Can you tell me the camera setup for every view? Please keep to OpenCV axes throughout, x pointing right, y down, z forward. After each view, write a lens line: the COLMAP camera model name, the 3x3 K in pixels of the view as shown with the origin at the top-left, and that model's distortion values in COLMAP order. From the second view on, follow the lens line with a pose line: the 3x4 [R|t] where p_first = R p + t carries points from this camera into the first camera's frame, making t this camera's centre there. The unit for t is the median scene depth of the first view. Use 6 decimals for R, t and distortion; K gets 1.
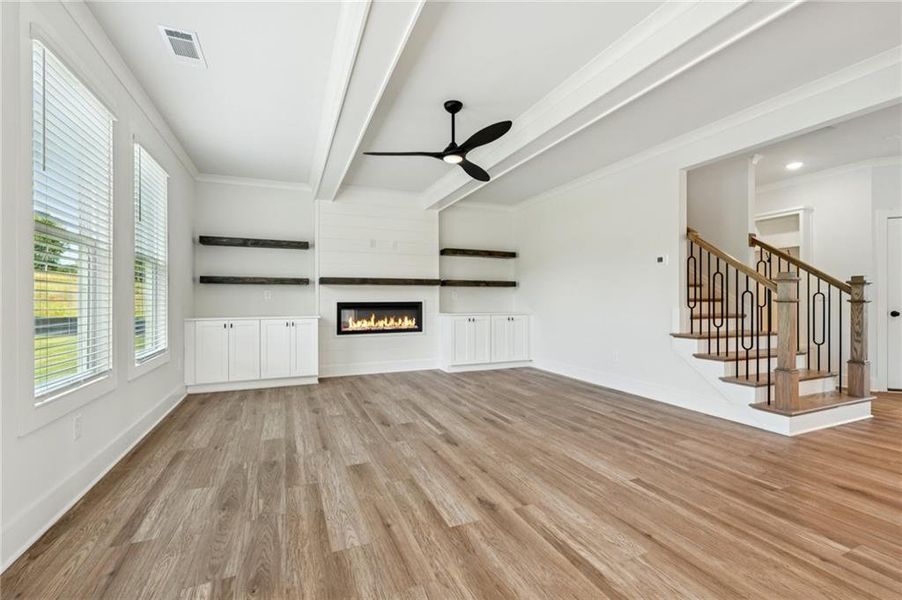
lens RADIAL K [[396.0, 0, 451.7], [0, 396.0, 297.4], [0, 0, 1]] dist [-0.002913, -0.000199]
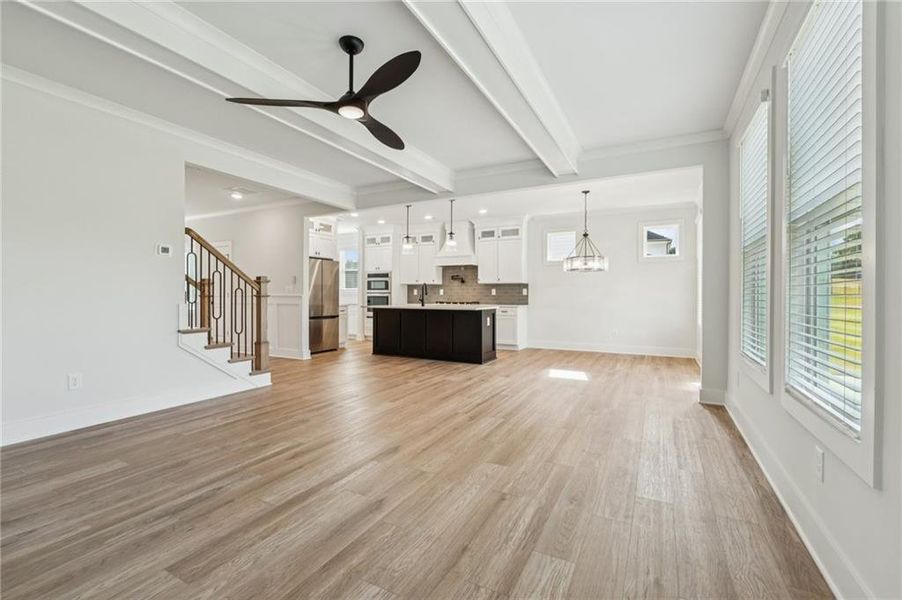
lens RADIAL K [[396.0, 0, 451.7], [0, 396.0, 297.4], [0, 0, 1]] dist [-0.002913, -0.000199]
pose [[-0.635109, -0.002697, 0.772418, -0.722207], [-0.004628, 0.999989, -0.000313, 0.010975], [-0.772409, -0.003774, -0.635115, 1.349008]]
